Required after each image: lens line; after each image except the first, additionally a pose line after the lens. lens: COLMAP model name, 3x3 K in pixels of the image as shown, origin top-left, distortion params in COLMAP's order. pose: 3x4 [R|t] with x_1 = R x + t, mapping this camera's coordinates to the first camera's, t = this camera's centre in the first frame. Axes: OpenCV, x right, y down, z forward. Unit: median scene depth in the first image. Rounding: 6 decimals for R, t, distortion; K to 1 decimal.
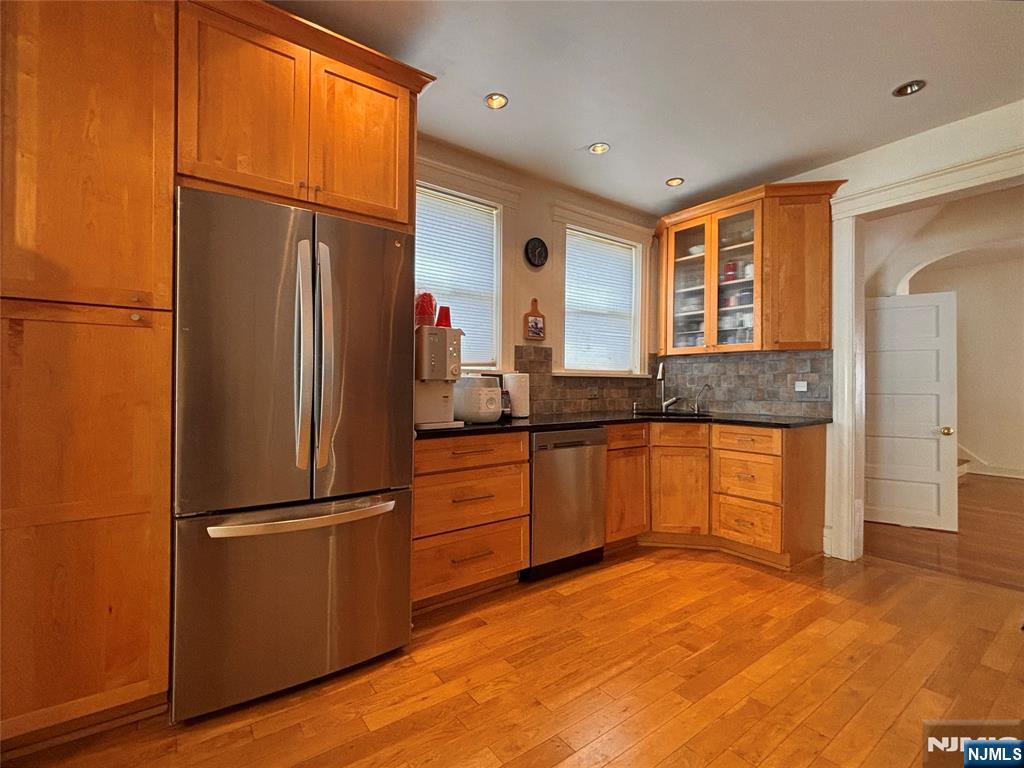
lens RADIAL K [[481.3, 0, 512.7], [0, 481.3, 383.9], [0, 0, 1]] dist [-0.002322, 0.001914]
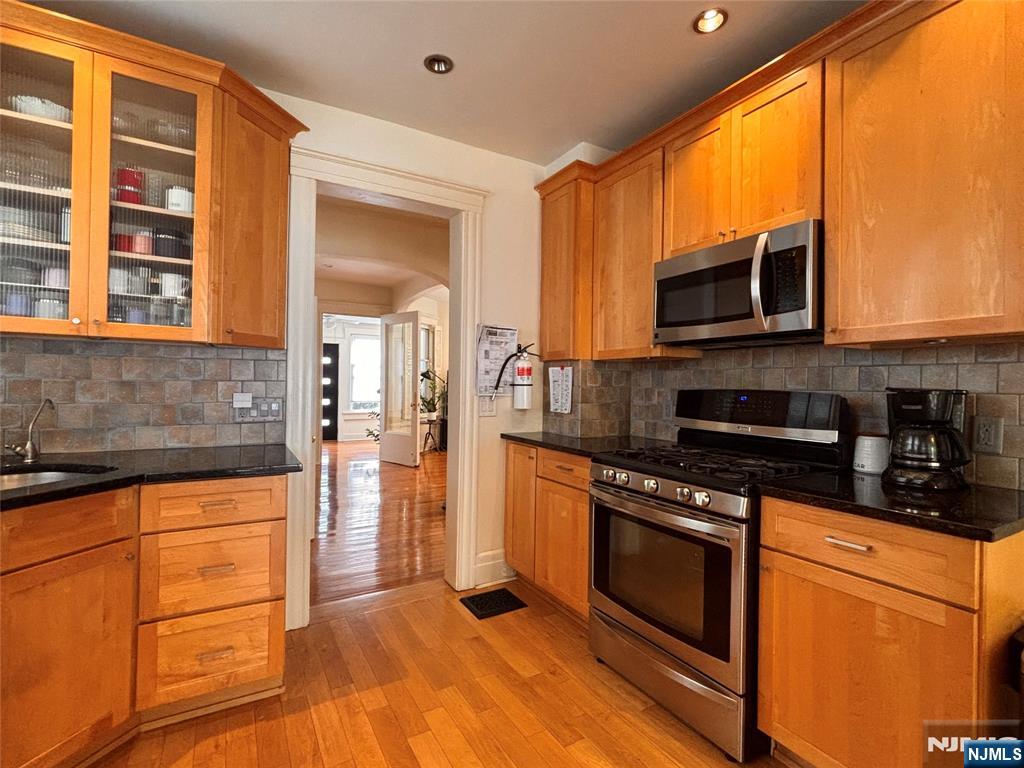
lens RADIAL K [[481.3, 0, 511.3], [0, 481.3, 384.4], [0, 0, 1]] dist [-0.002322, 0.001914]
pose [[0.117092, -0.003814, 0.993114, -0.025092], [-0.017606, 0.999828, 0.005916, -0.027874], [-0.992965, -0.018177, 0.117005, 0.547715]]
